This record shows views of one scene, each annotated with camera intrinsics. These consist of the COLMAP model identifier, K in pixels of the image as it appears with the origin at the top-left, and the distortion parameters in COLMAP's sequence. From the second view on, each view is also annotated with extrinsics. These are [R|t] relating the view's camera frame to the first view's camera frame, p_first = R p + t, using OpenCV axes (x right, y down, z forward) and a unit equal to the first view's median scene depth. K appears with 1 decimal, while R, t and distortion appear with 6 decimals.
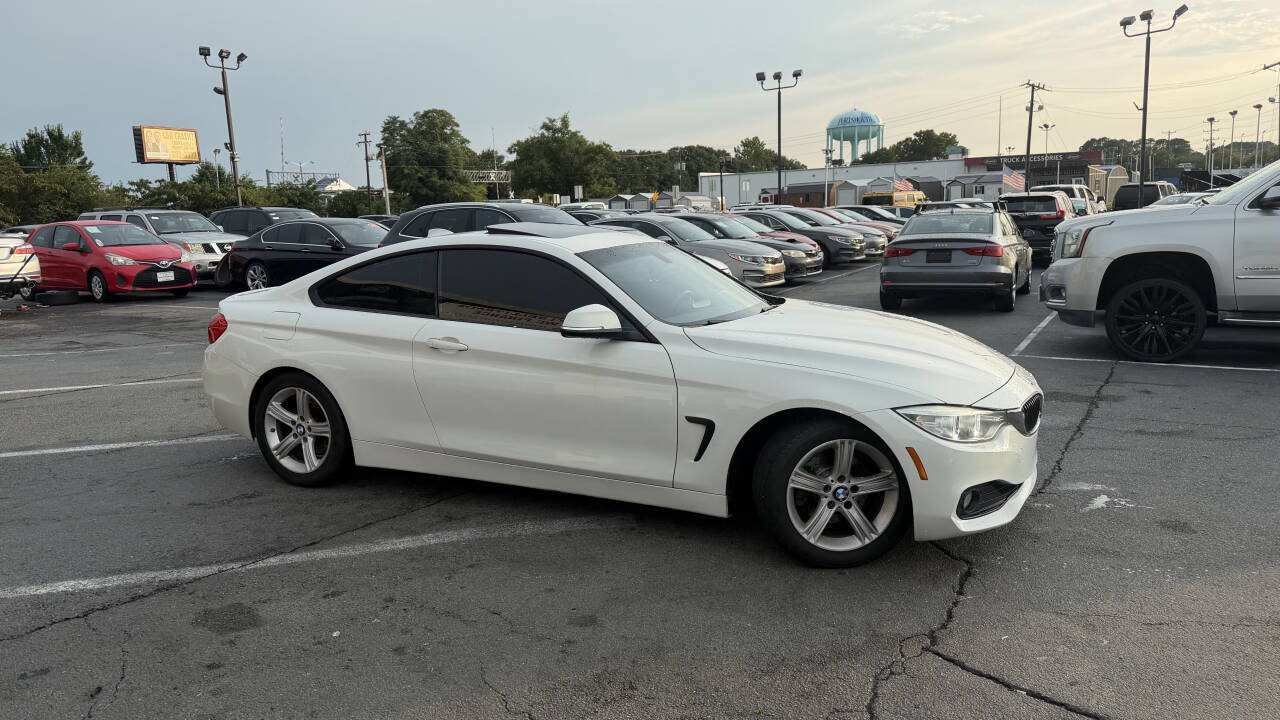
lens RADIAL K [[895.6, 0, 635.1], [0, 895.6, 365.7], [0, 0, 1]] dist [0.072831, -0.096783]
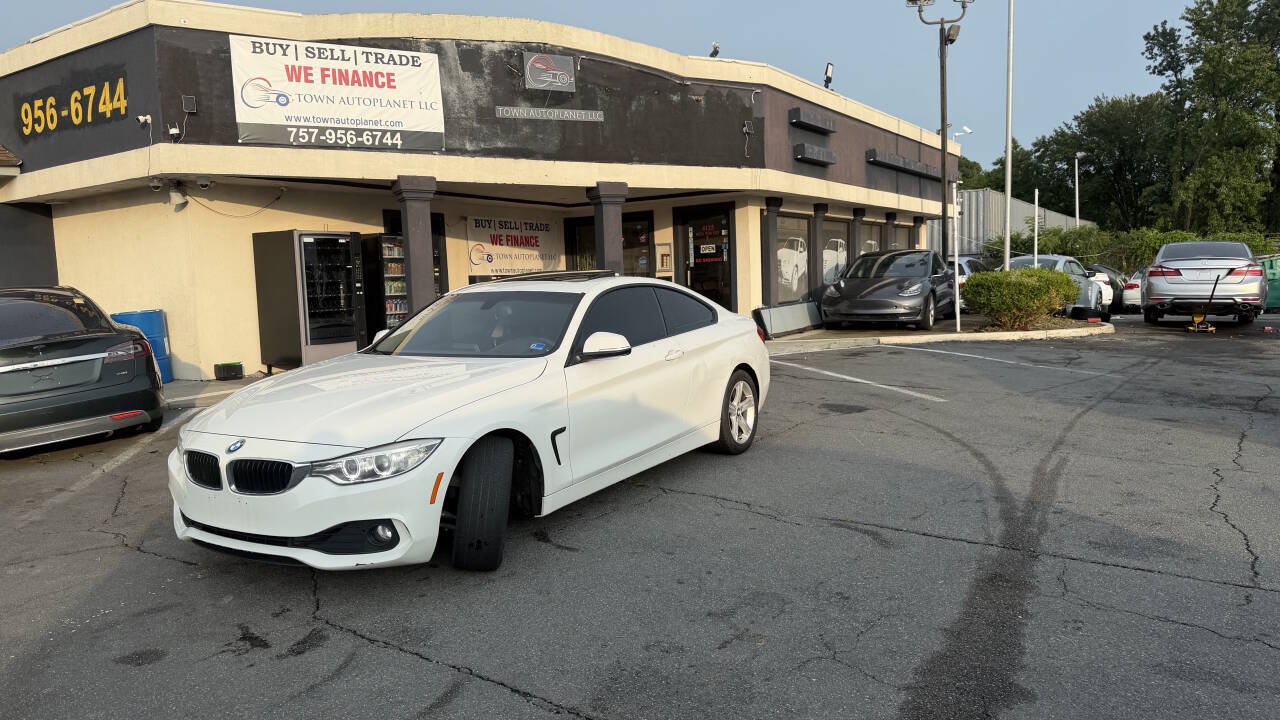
lens RADIAL K [[895.6, 0, 631.5], [0, 895.6, 364.6], [0, 0, 1]] dist [0.072831, -0.096783]
pose [[-0.085826, 0.131280, -0.987623, 0.155021], [-0.136833, 0.980334, 0.142202, -0.030951], [0.986869, 0.147344, -0.066175, 0.167197]]
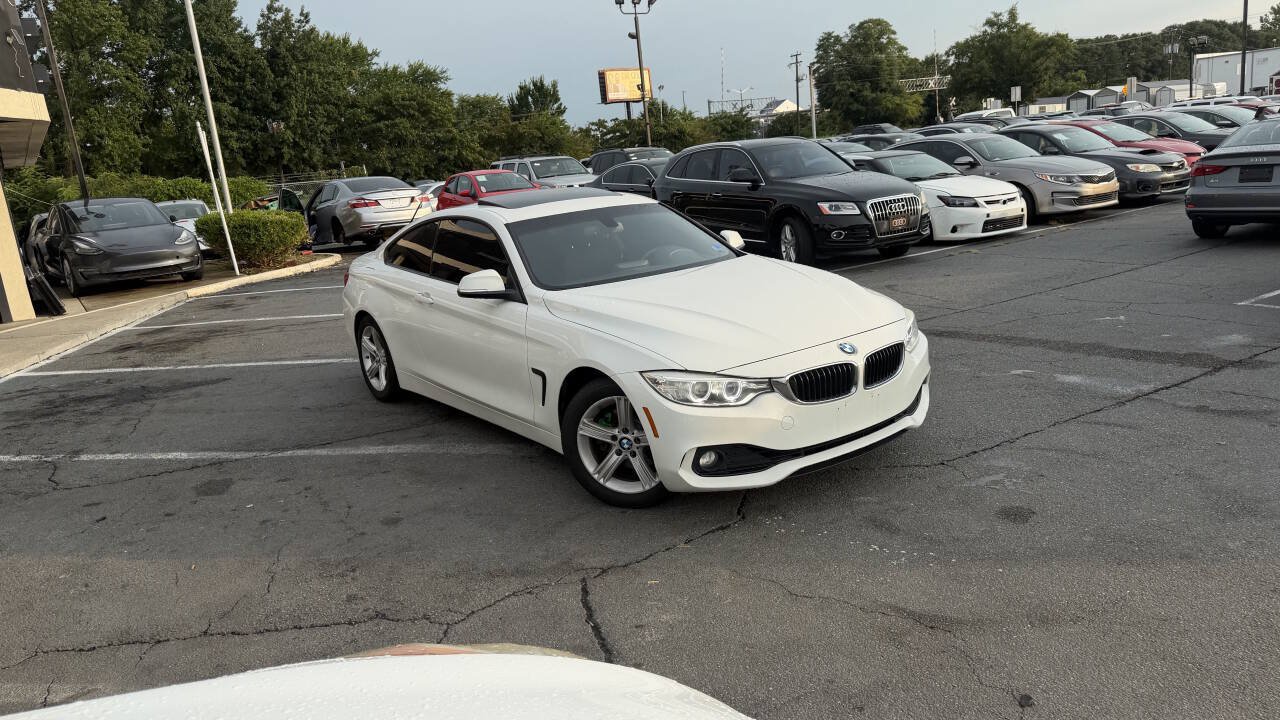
lens RADIAL K [[895.6, 0, 633.6], [0, 895.6, 371.2], [0, 0, 1]] dist [0.072831, -0.096783]
pose [[0.882841, 0.056765, -0.466229, 0.077617], [-0.011854, 0.995046, 0.098703, -0.006058], [0.469522, -0.081612, 0.879141, 0.002646]]
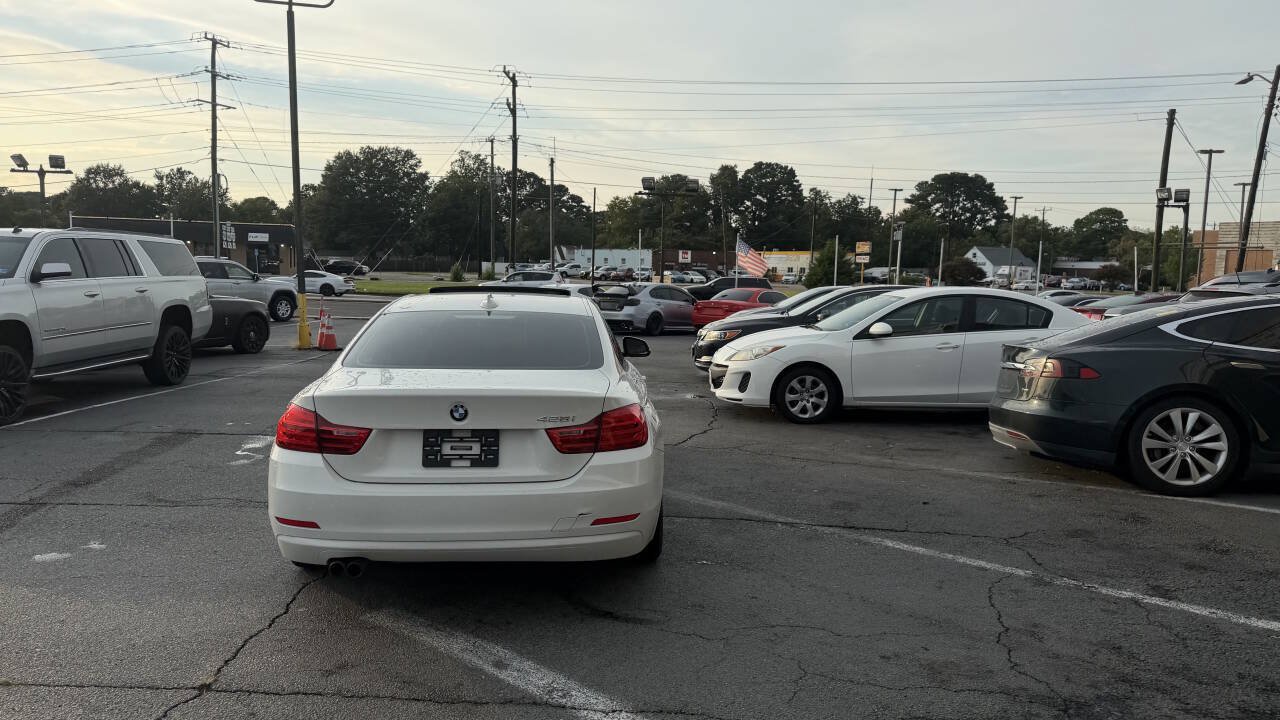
lens RADIAL K [[895.6, 0, 637.1], [0, 895.6, 368.3], [0, 0, 1]] dist [0.072831, -0.096783]
pose [[-0.494989, -0.071303, 0.865969, -0.160890], [0.146391, 0.975537, 0.164002, -0.030394], [-0.856479, 0.207949, -0.472442, 0.195004]]
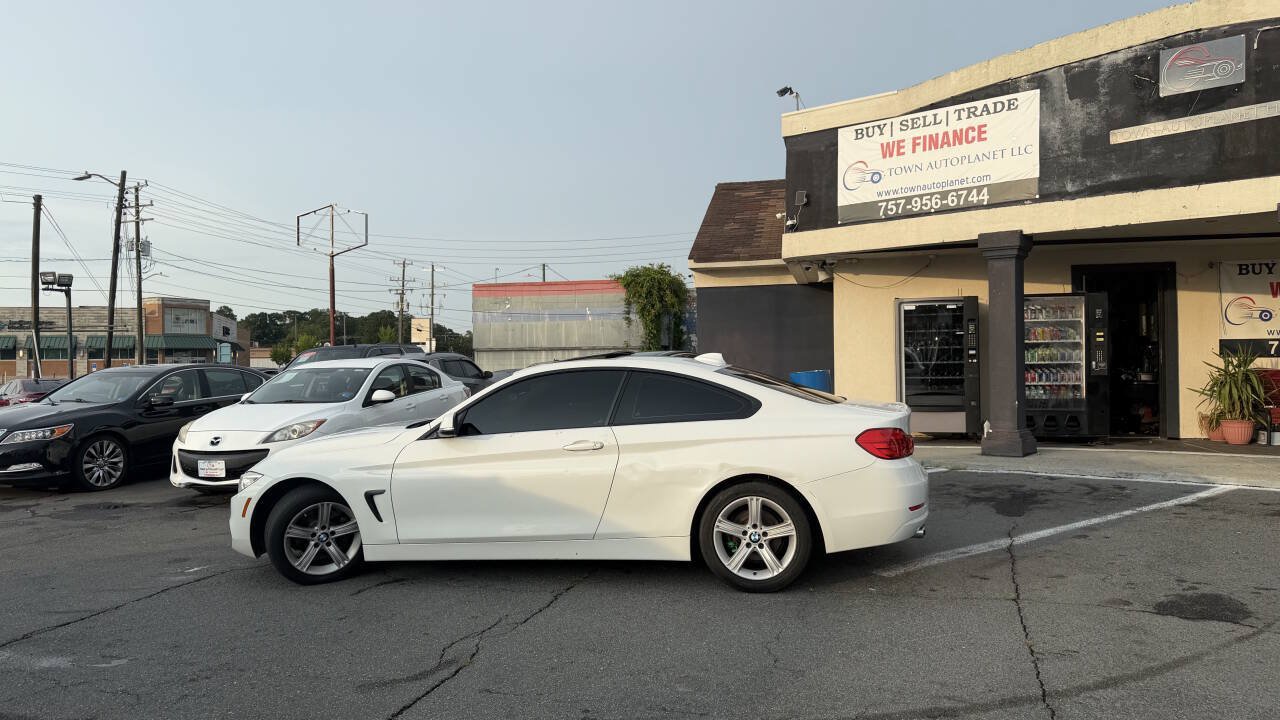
lens RADIAL K [[895.6, 0, 638.5], [0, 895.6, 354.6], [0, 0, 1]] dist [0.072831, -0.096783]
pose [[-0.960447, 0.047470, -0.274387, 0.027265], [-0.000174, 0.985260, 0.171062, -0.051191], [0.278463, 0.164344, -0.946282, 0.304056]]
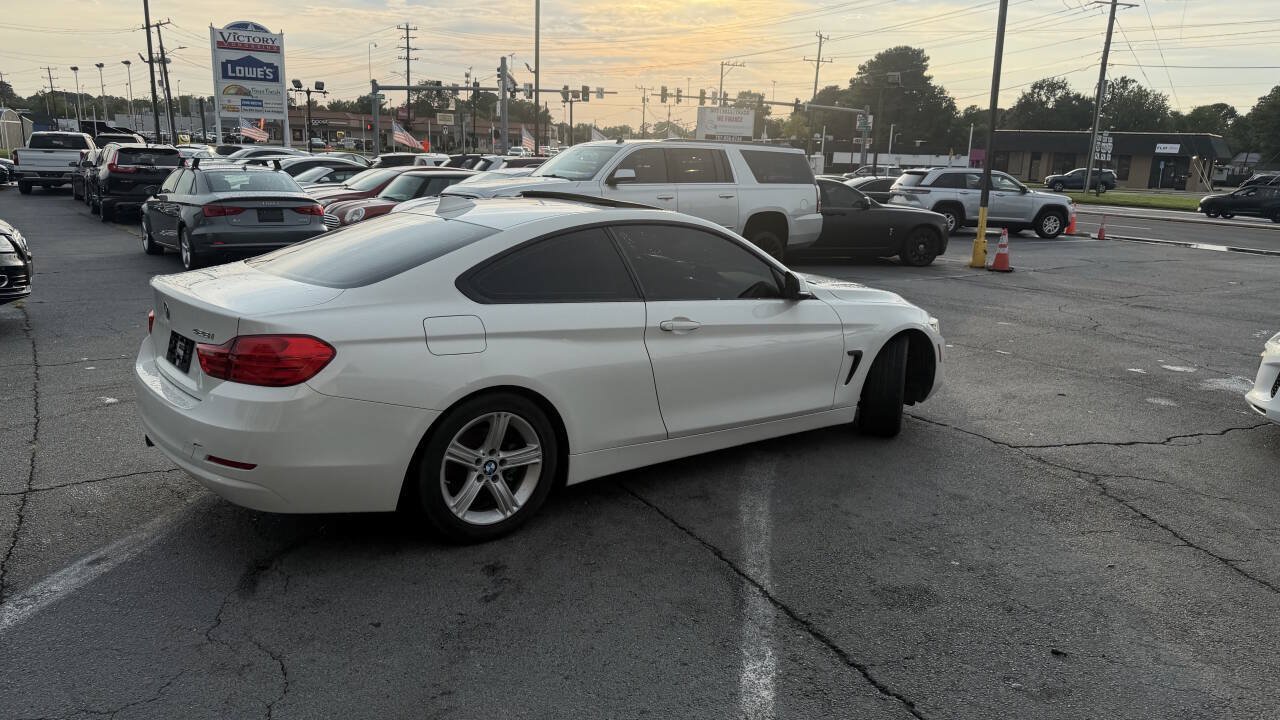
lens RADIAL K [[895.6, 0, 646.2], [0, 895.6, 361.1], [0, 0, 1]] dist [0.072831, -0.096783]
pose [[0.413918, -0.153946, 0.897203, -0.132568], [0.109579, 0.986856, 0.118776, -0.012504], [-0.903695, 0.049151, 0.425346, 0.075458]]
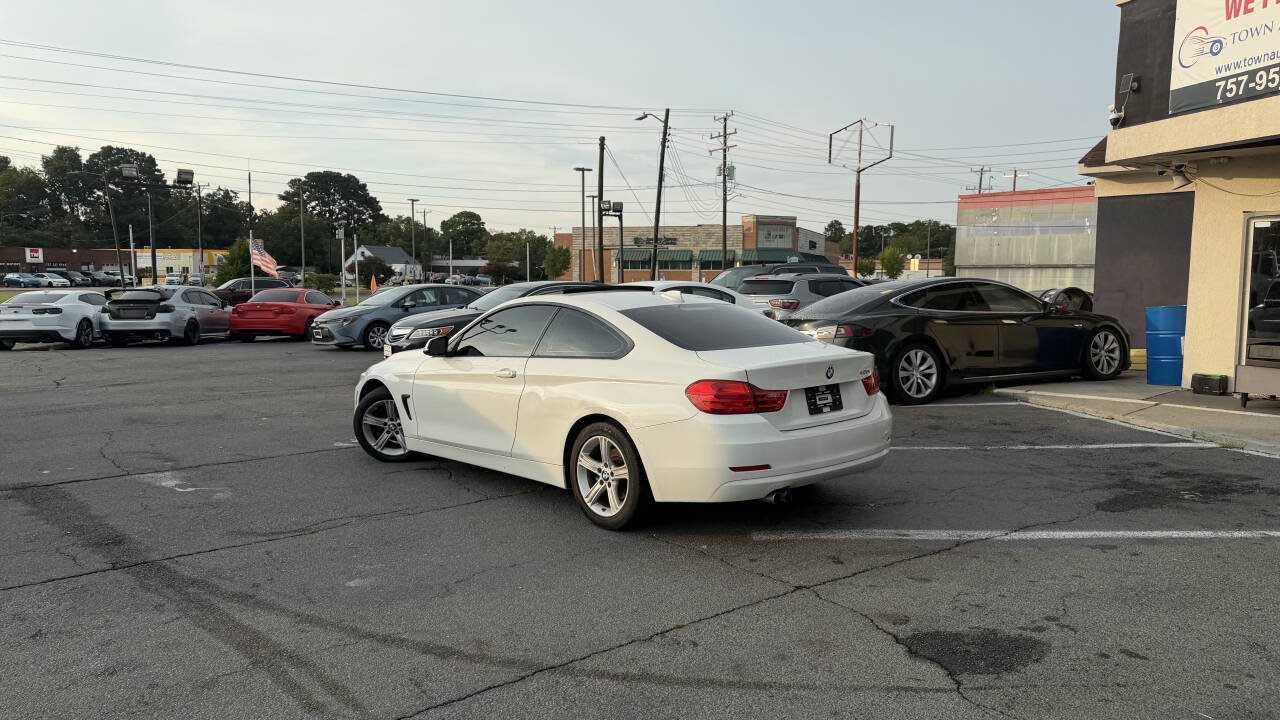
lens RADIAL K [[895.6, 0, 647.8], [0, 895.6, 363.9], [0, 0, 1]] dist [0.072831, -0.096783]
pose [[-0.933386, -0.001985, 0.358868, -0.087748], [0.092549, 0.964828, 0.246050, -0.050574], [-0.346735, 0.262873, -0.900374, 0.302091]]
